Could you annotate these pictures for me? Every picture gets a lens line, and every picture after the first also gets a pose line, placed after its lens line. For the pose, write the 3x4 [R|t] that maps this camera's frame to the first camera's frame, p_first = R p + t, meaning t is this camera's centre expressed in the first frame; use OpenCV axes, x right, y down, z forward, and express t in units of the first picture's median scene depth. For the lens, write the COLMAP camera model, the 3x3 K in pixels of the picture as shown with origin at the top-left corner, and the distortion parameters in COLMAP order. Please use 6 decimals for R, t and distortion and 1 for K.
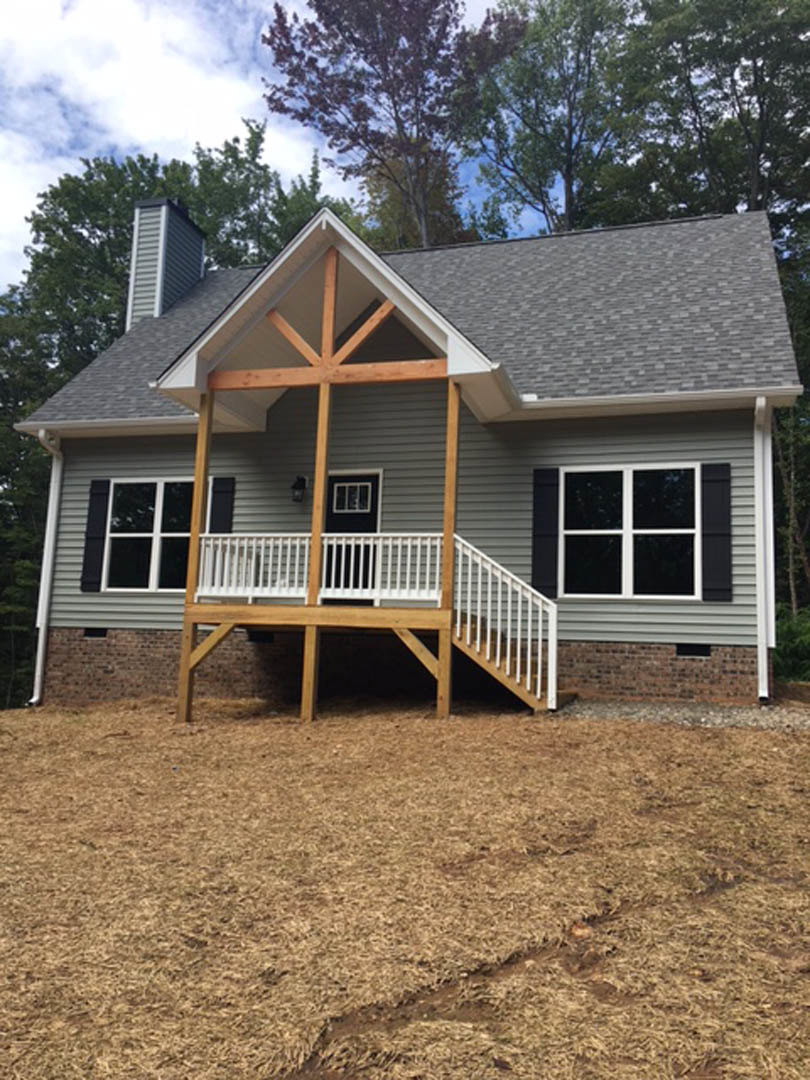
lens RADIAL K [[911.8, 0, 409.2], [0, 911.8, 538.6], [0, 0, 1]] dist [0.113748, -0.172677]
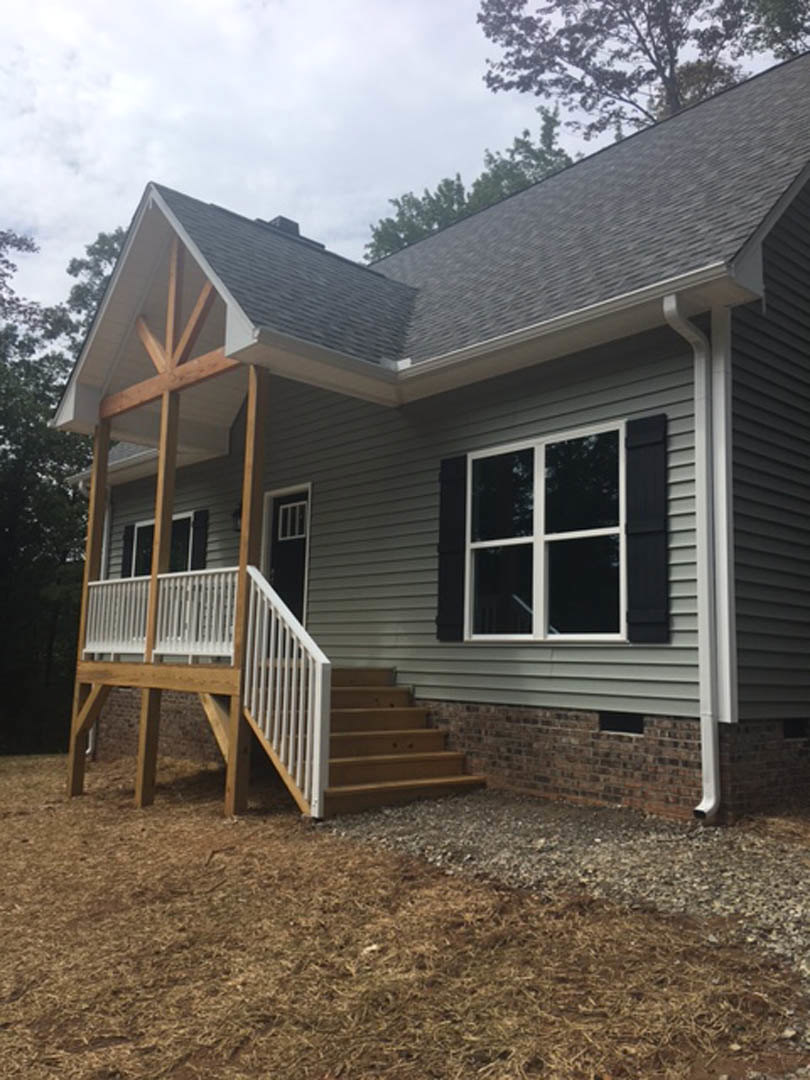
lens RADIAL K [[911.8, 0, 403.6], [0, 911.8, 539.7], [0, 0, 1]] dist [0.113748, -0.172677]
pose [[0.854038, -0.084056, -0.513375, 0.506860], [0.079259, 0.996363, -0.031285, 0.006427], [0.514138, -0.013971, 0.857594, 0.392810]]
